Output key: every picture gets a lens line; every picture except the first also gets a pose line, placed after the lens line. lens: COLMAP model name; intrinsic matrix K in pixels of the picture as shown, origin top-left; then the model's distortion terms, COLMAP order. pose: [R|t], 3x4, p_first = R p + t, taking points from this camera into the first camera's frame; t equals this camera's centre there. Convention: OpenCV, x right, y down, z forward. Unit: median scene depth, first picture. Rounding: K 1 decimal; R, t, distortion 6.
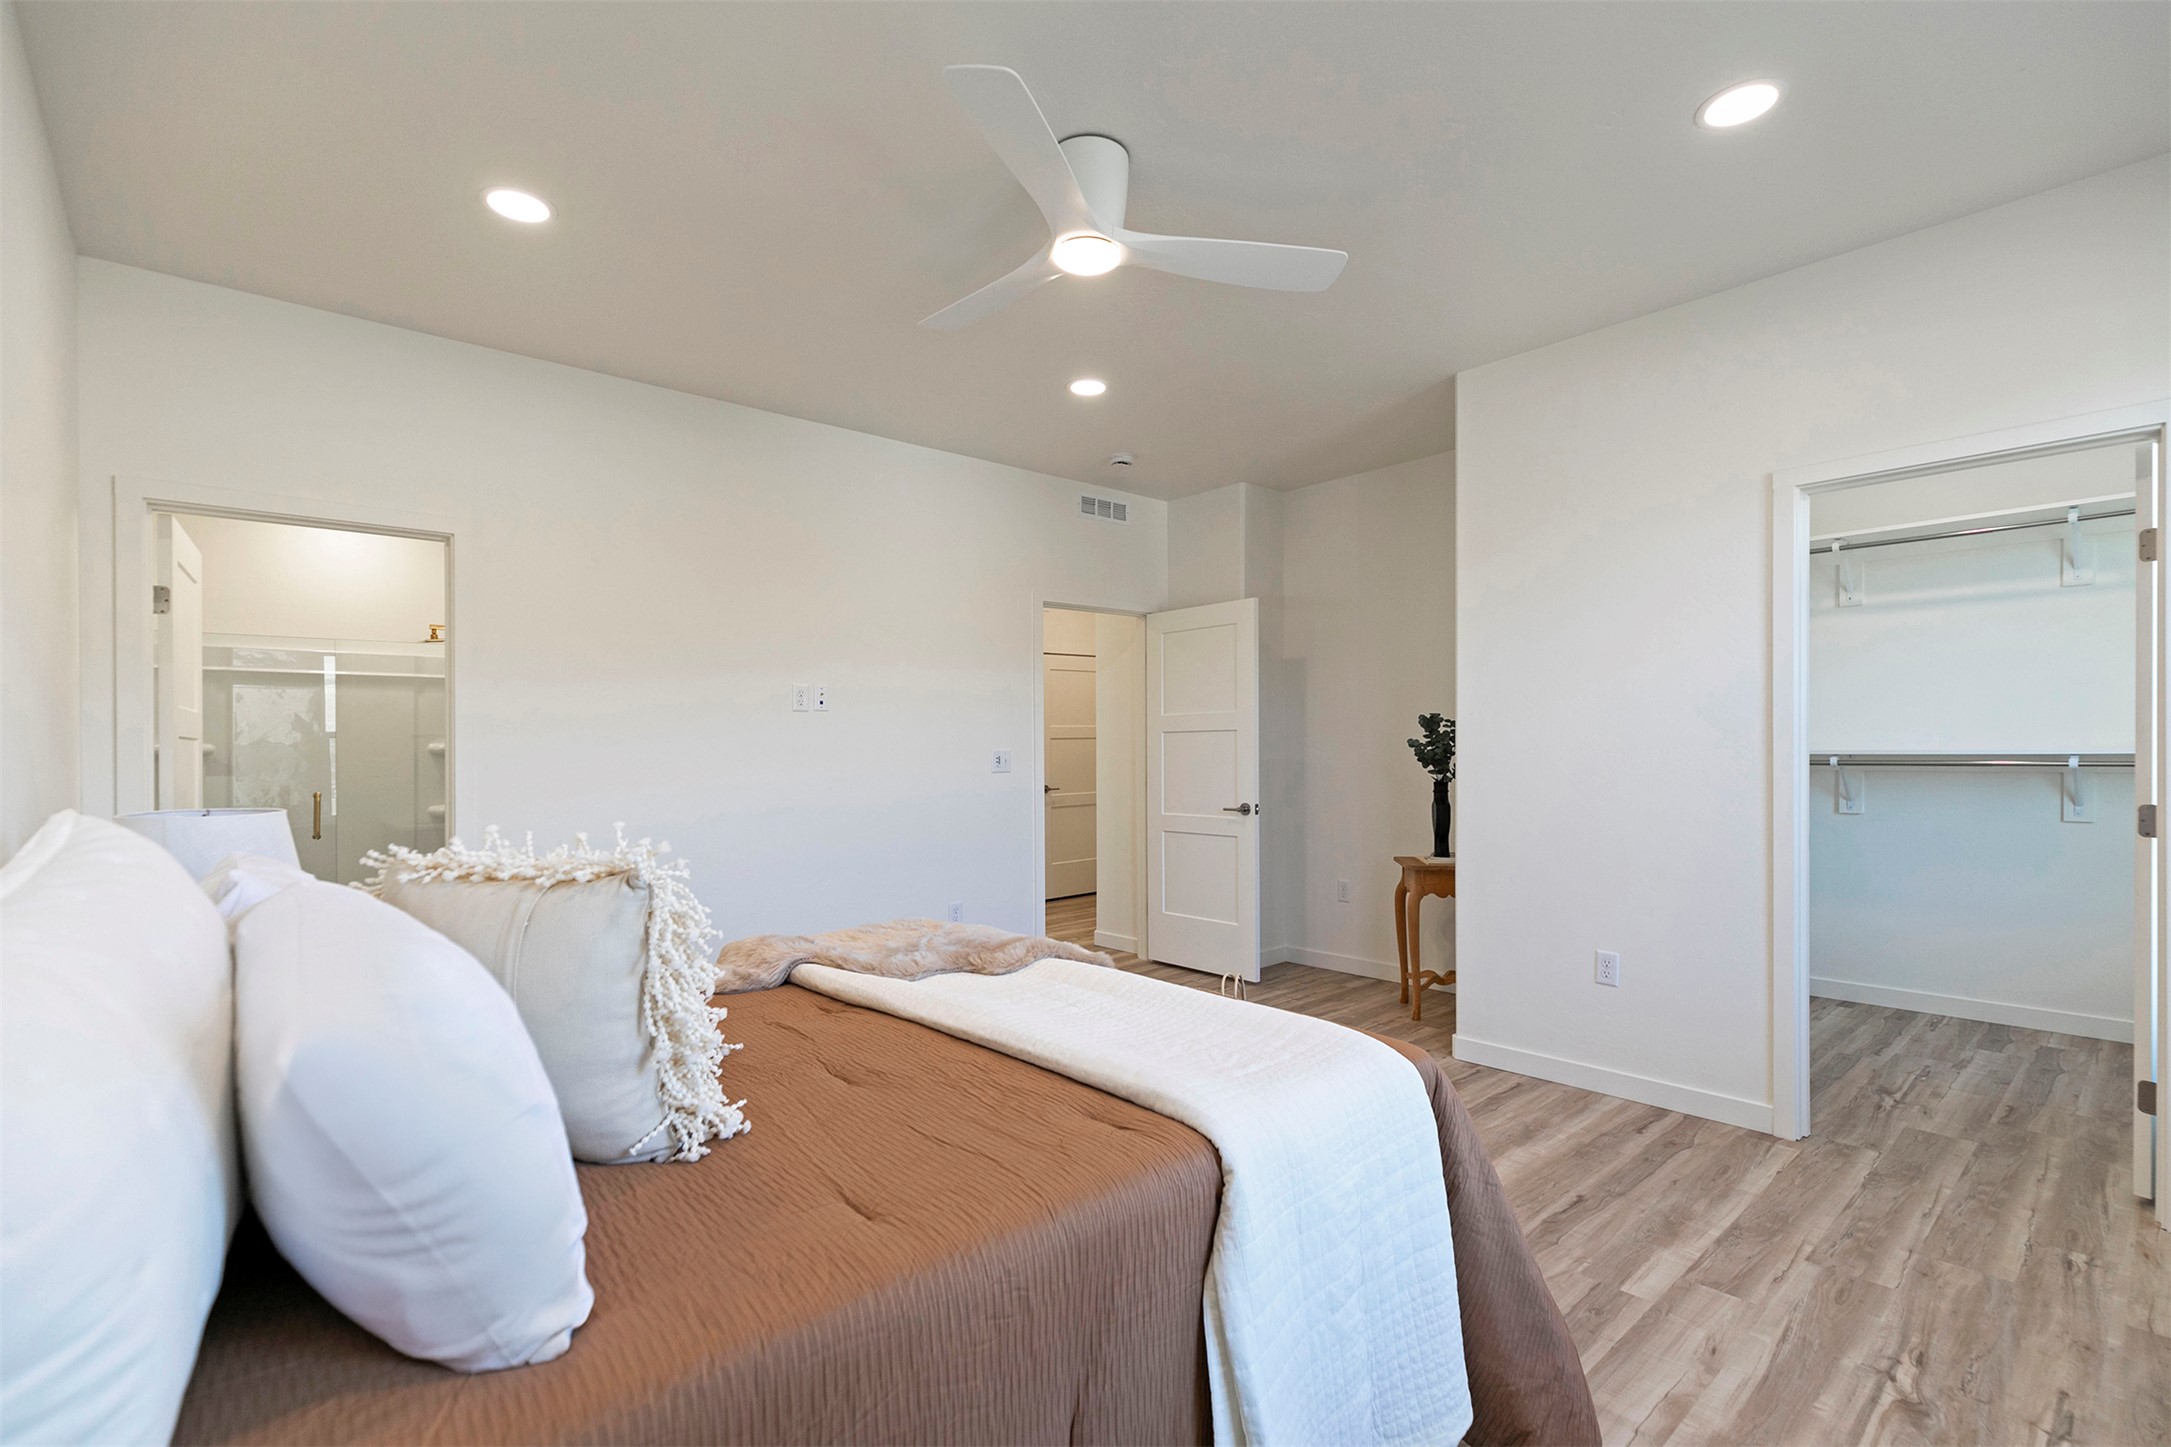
lens RADIAL K [[982.3, 0, 1089.2], [0, 982.3, 738.0], [0, 0, 1]] dist [0.005555, 0.000476]
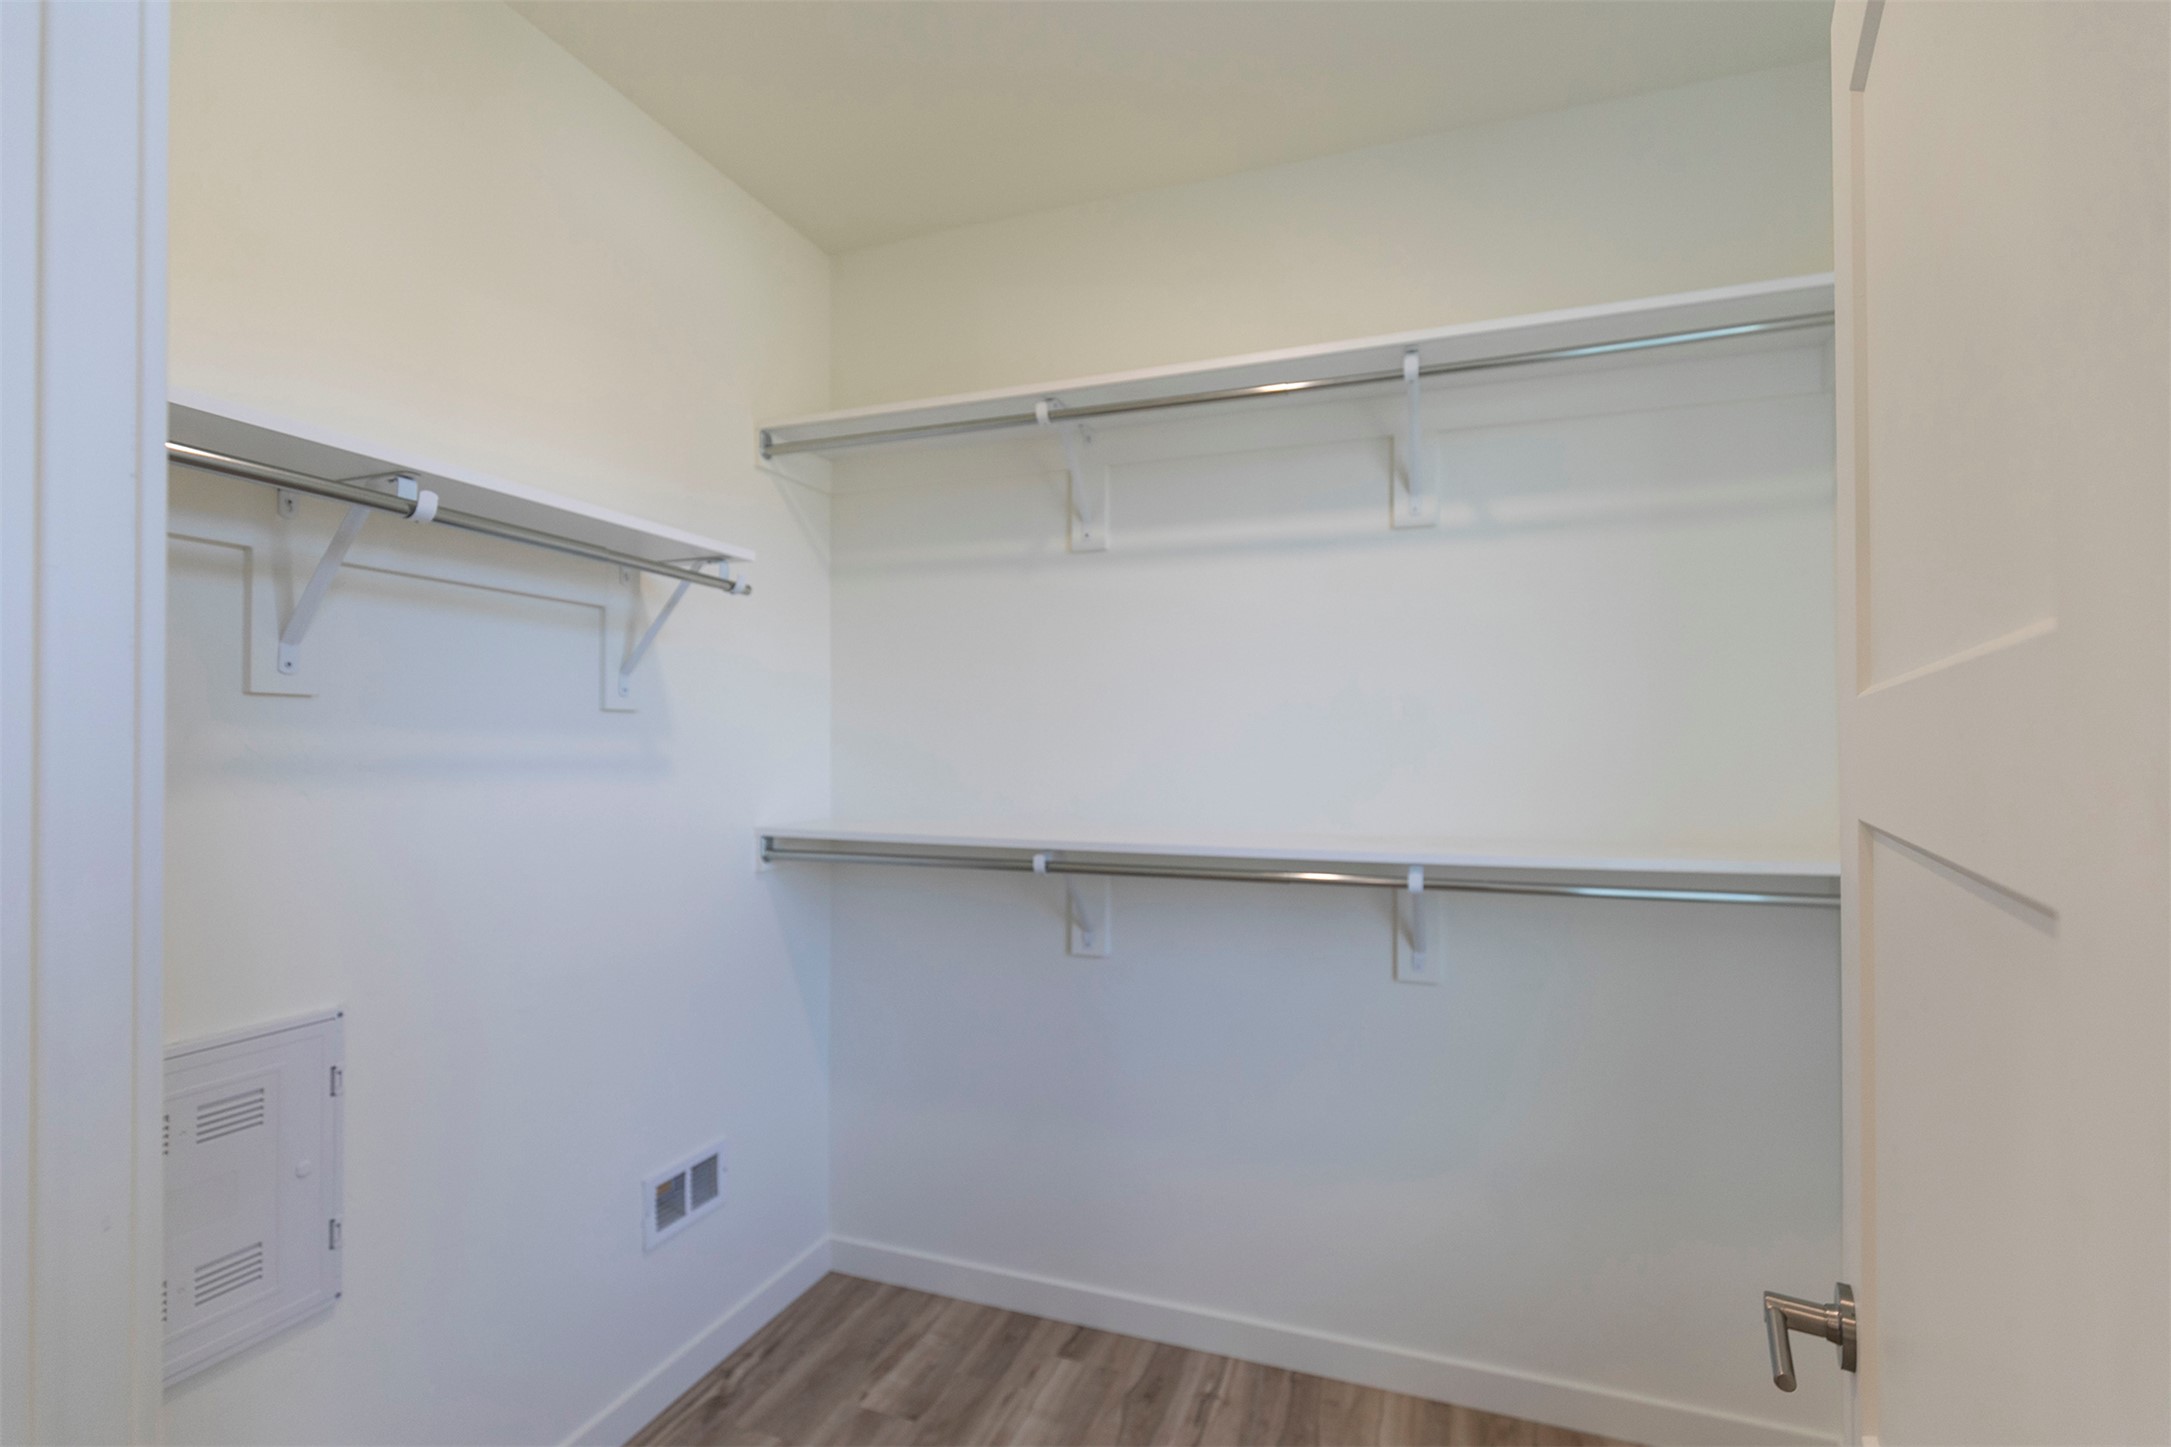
lens RADIAL K [[982.3, 0, 1082.6], [0, 982.3, 729.1], [0, 0, 1]] dist [0.005555, 0.000476]
pose [[0.885567, 0.013641, 0.464312, 0.531676], [-0.003404, 0.999732, -0.022879, -0.029406], [-0.464500, 0.018680, 0.885376, 0.548301]]
